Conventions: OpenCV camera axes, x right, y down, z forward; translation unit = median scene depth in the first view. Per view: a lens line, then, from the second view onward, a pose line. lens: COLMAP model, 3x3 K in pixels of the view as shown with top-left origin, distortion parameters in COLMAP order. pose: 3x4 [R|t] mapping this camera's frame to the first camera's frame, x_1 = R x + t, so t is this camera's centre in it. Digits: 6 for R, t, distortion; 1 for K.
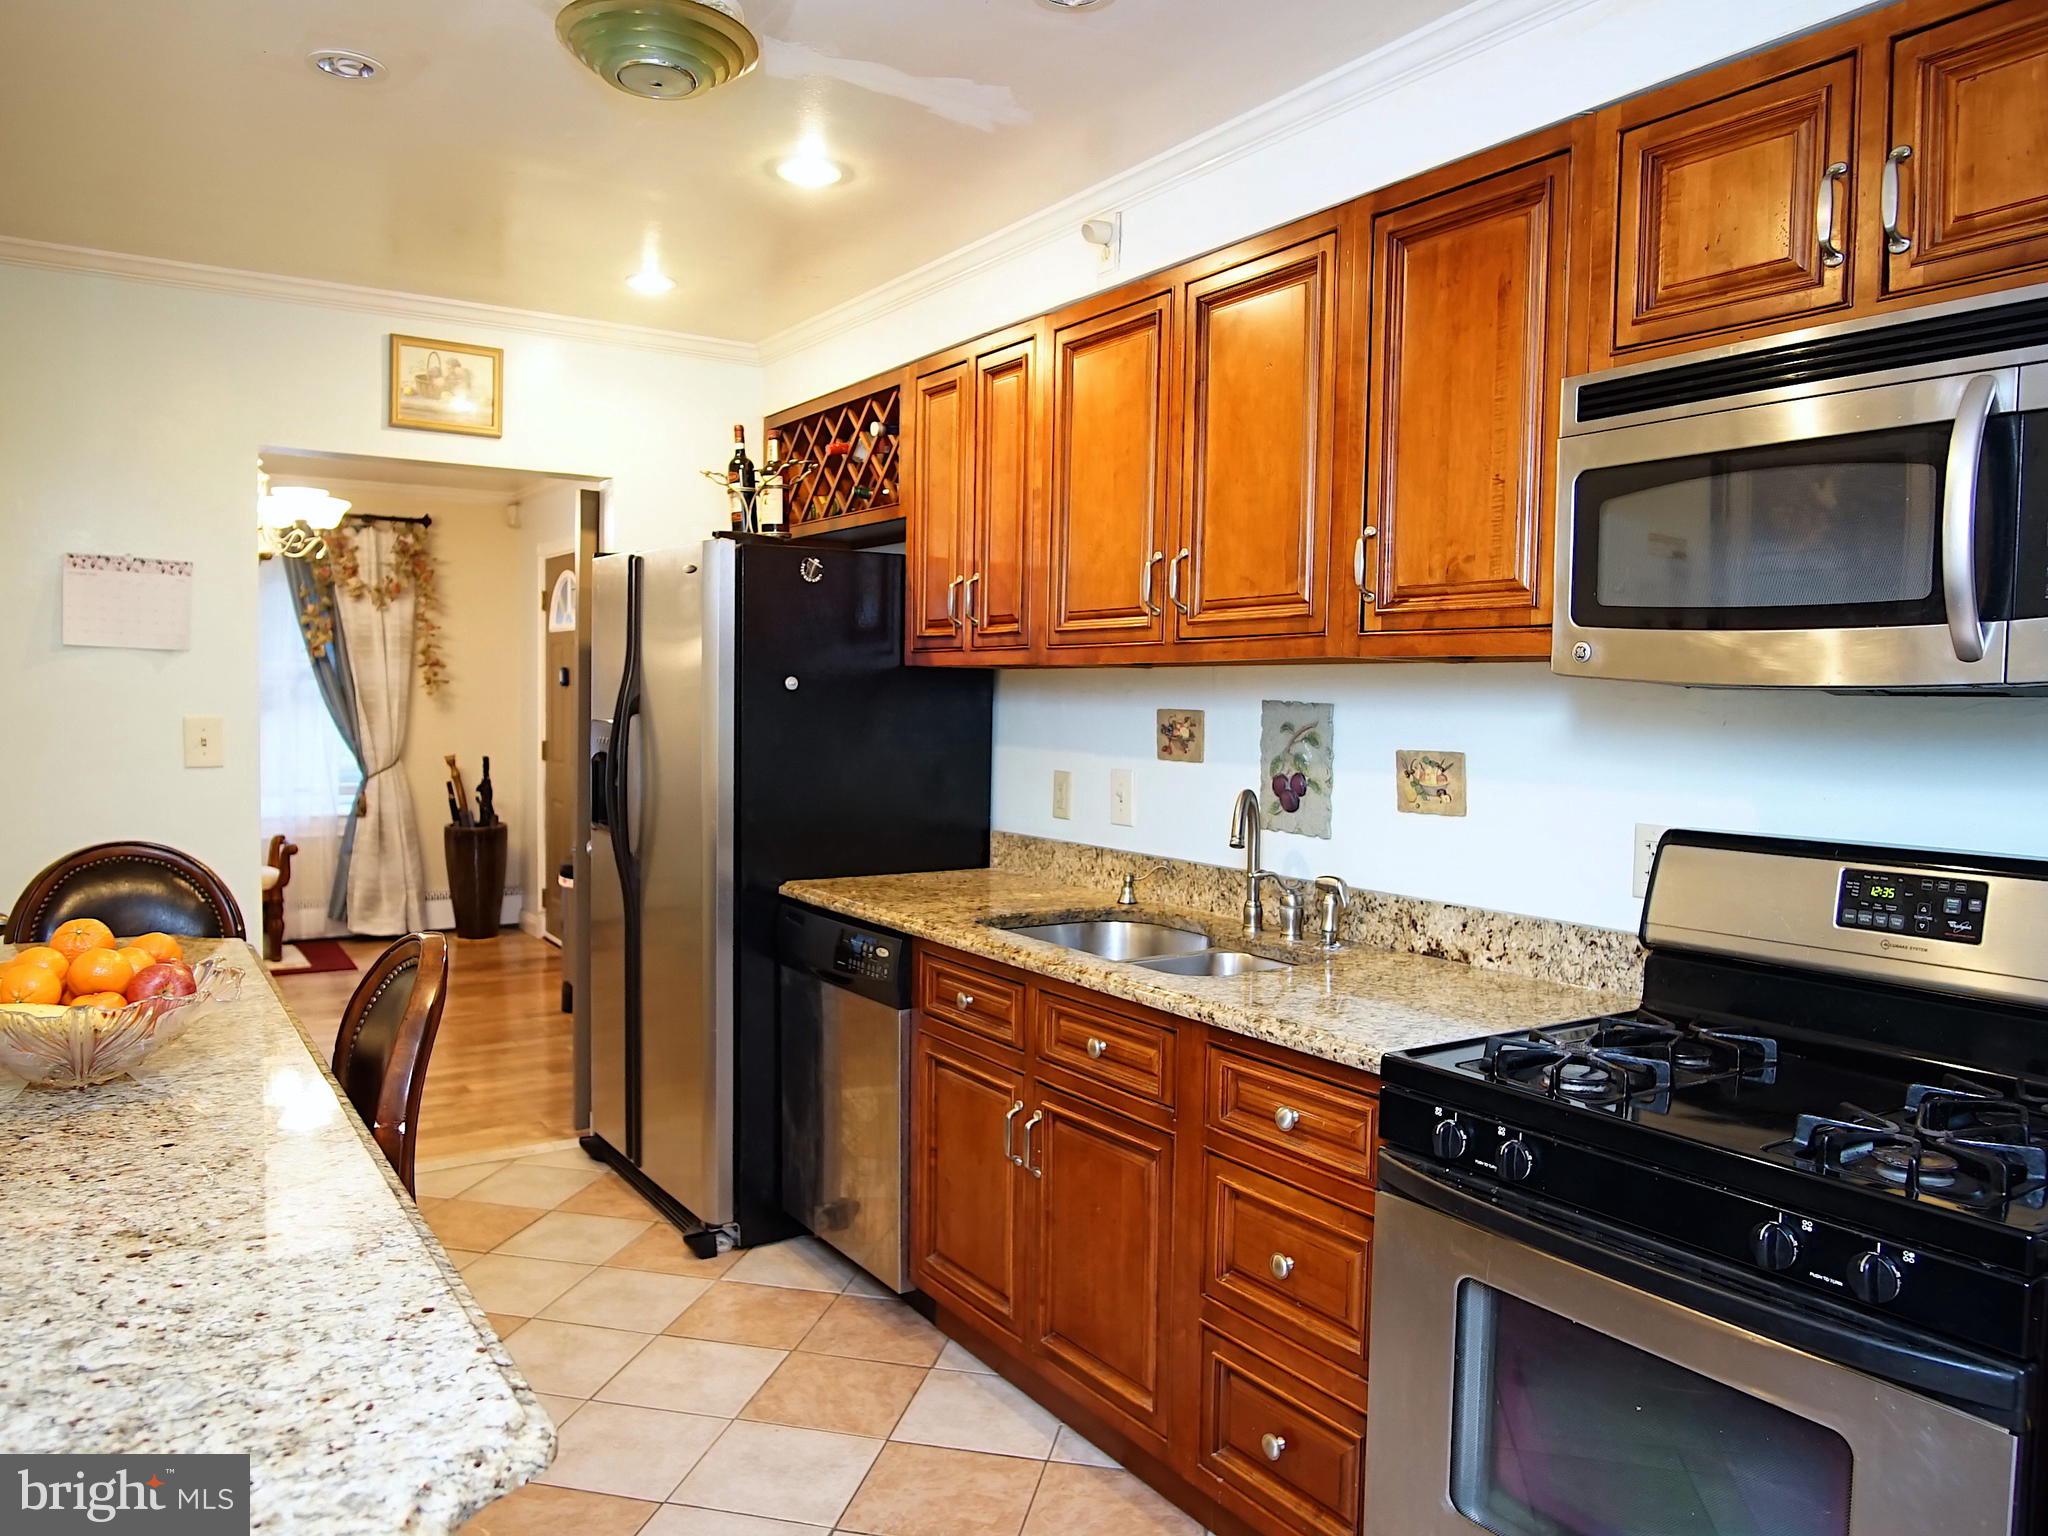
lens RADIAL K [[1464.1, 0, 1014.0], [0, 1464.1, 766.2], [0, 0, 1]] dist [-0.013811, 0.001203]
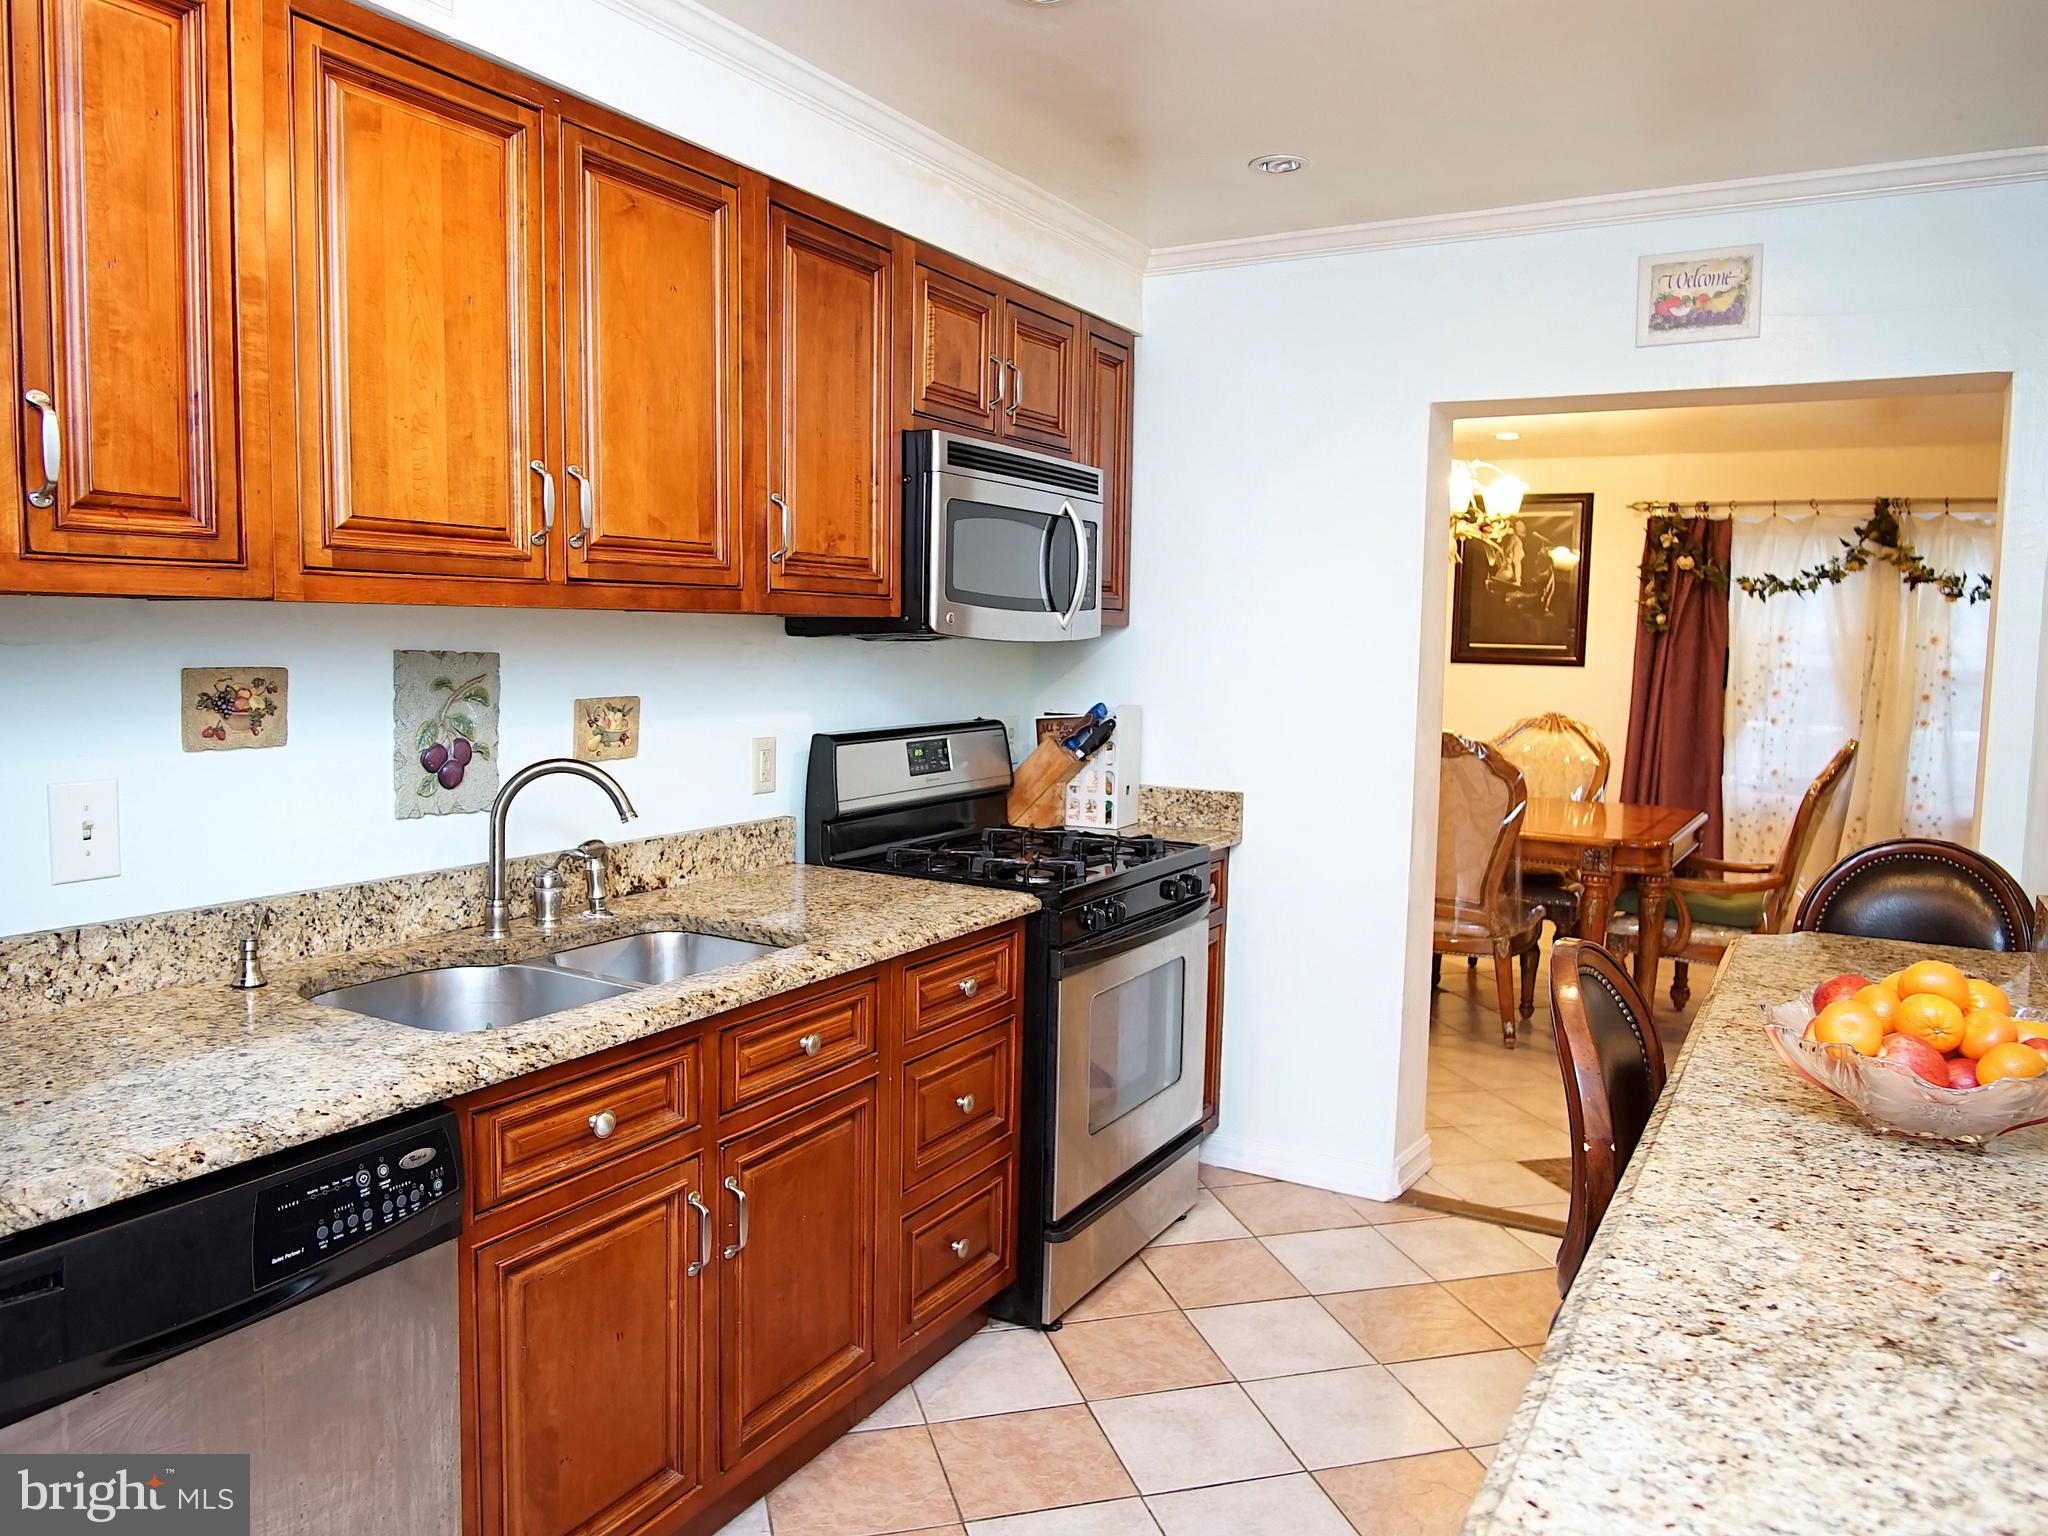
lens RADIAL K [[1464.1, 0, 1013.4], [0, 1464.1, 760.6], [0, 0, 1]] dist [-0.013811, 0.001203]
pose [[-0.451556, -0.104379, 0.886116, -0.741240], [0.014720, 0.992127, 0.124368, -0.088665], [-0.892121, 0.069203, -0.446465, 1.205195]]
